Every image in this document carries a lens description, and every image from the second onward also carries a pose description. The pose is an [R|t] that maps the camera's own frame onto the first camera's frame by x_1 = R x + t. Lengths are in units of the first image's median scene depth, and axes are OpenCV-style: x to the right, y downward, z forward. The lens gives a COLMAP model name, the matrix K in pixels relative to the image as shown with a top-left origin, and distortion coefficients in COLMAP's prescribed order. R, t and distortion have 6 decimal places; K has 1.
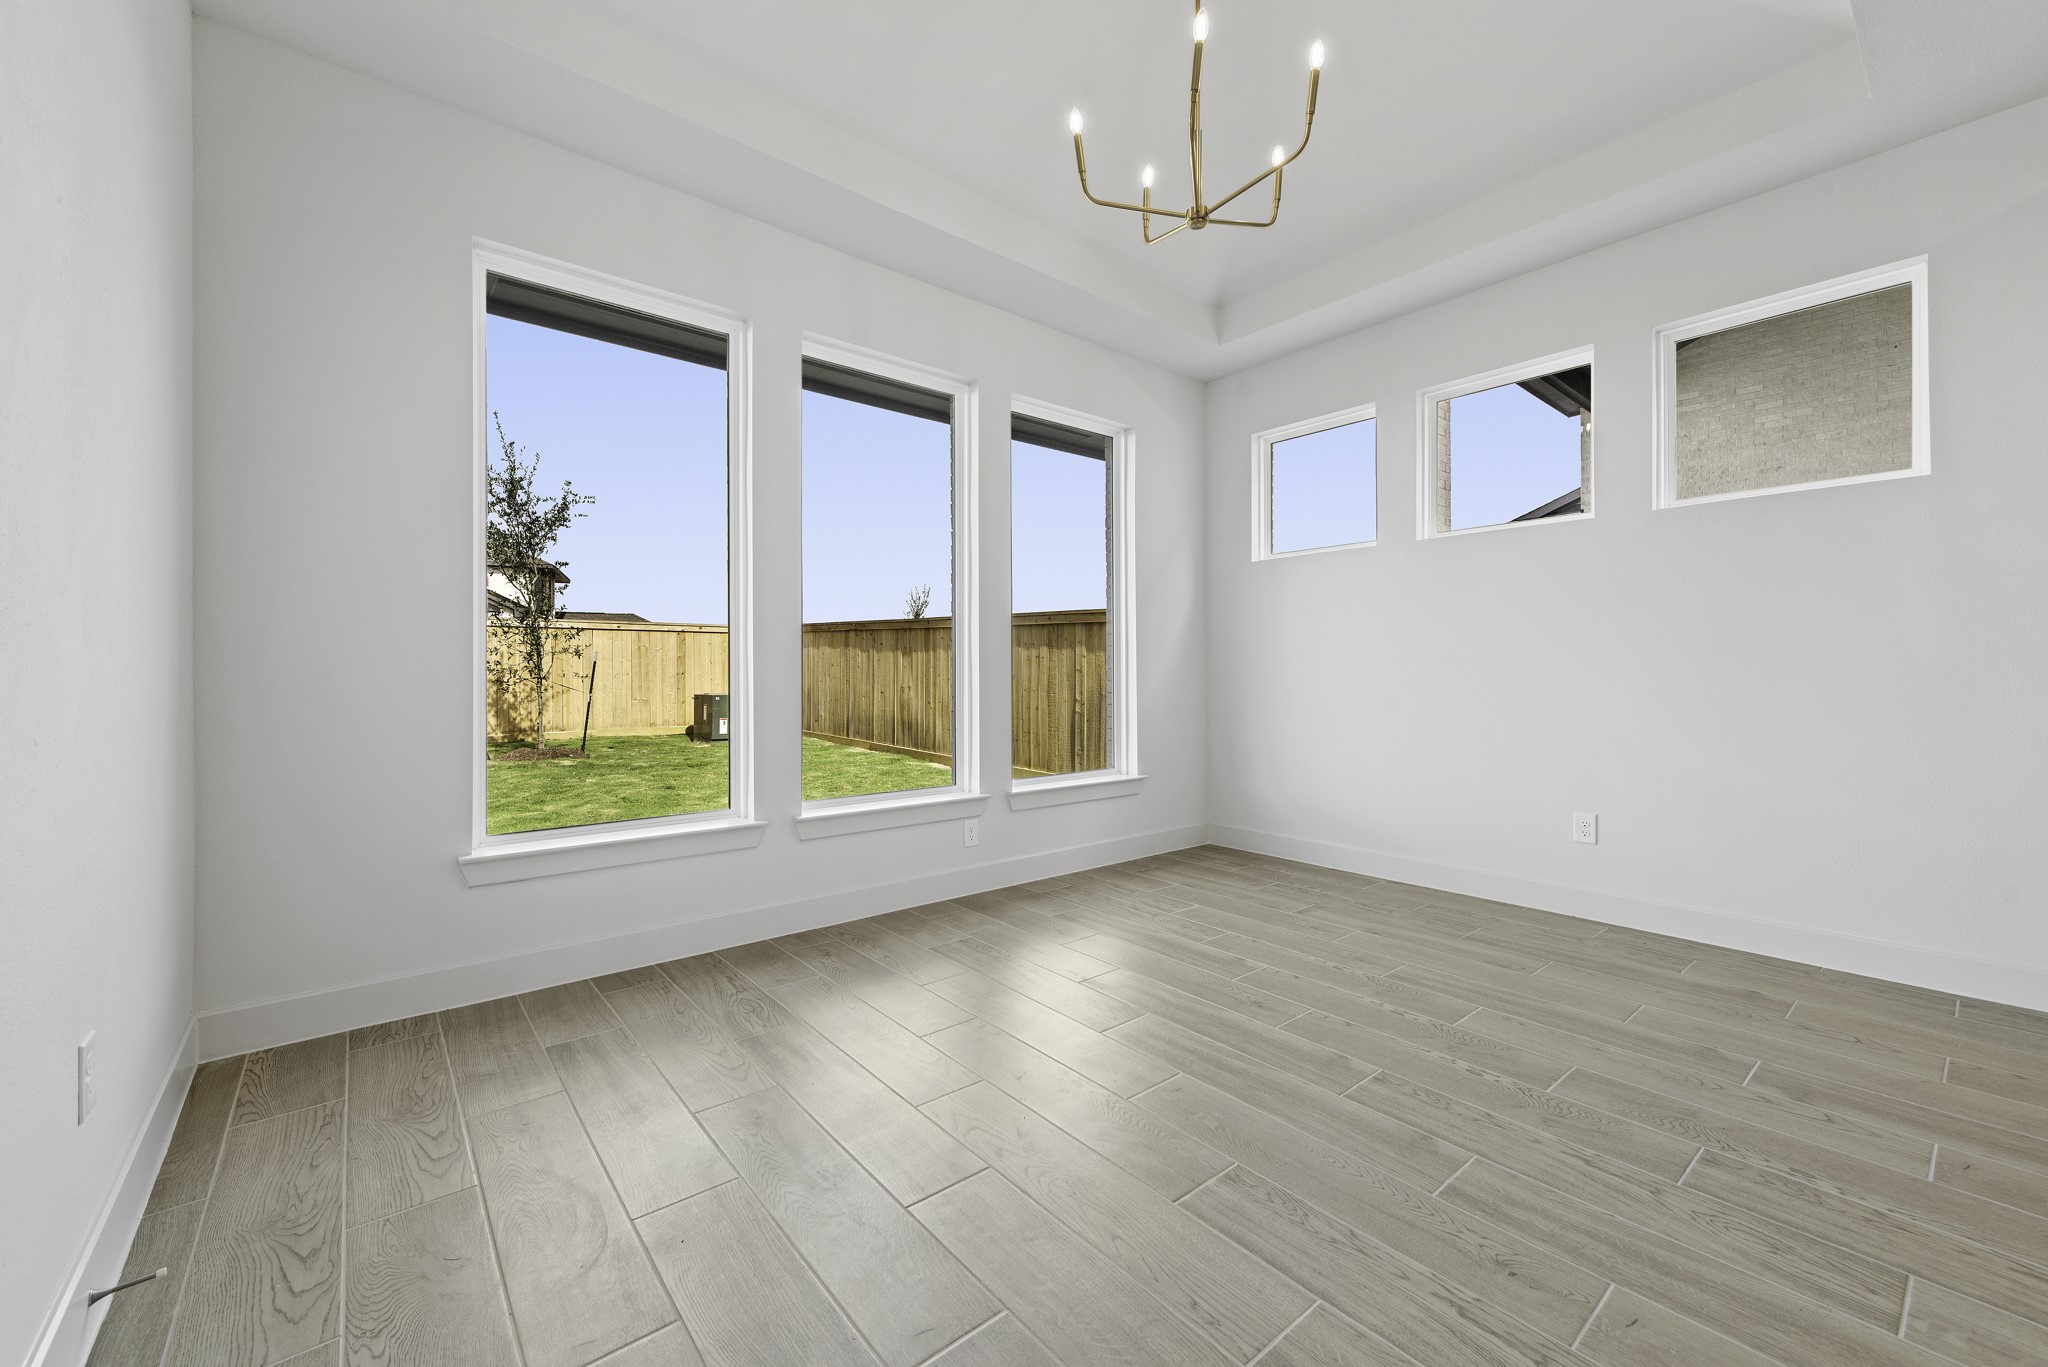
lens RADIAL K [[806.8, 0, 1023.2], [0, 806.8, 678.0], [0, 0, 1]] dist [0.002766, 0.000099]
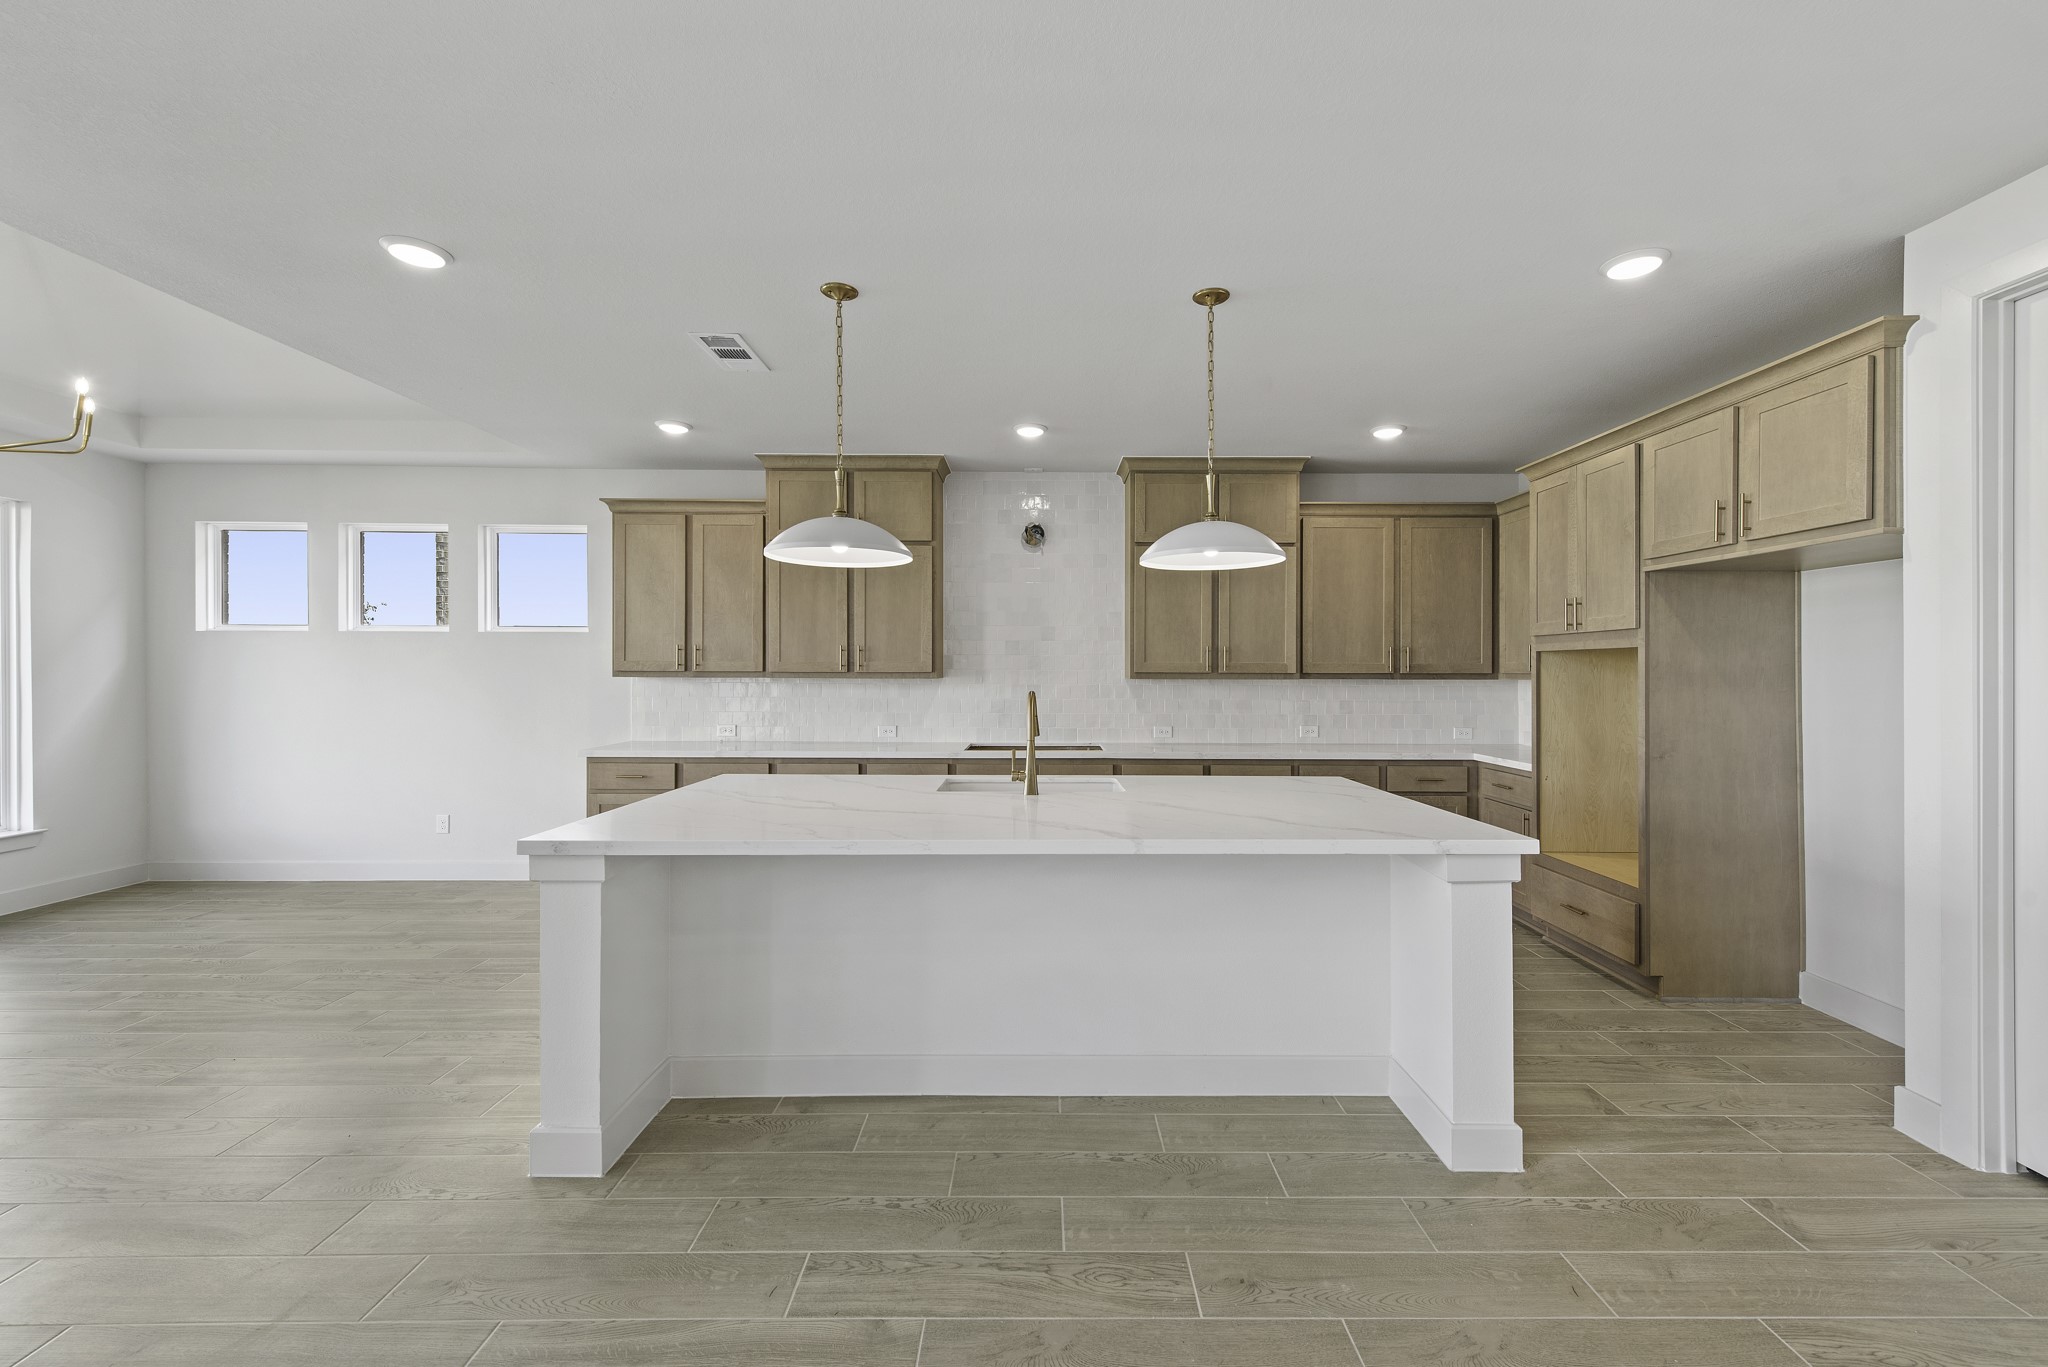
lens RADIAL K [[806.8, 0, 1031.1], [0, 806.8, 691.2], [0, 0, 1]] dist [0.002766, 0.000099]
pose [[0.632077, -0.011721, 0.774817, 0.162612], [-0.001437, 0.999866, 0.016299, -0.091984], [-0.774904, -0.011416, 0.631976, -0.790502]]
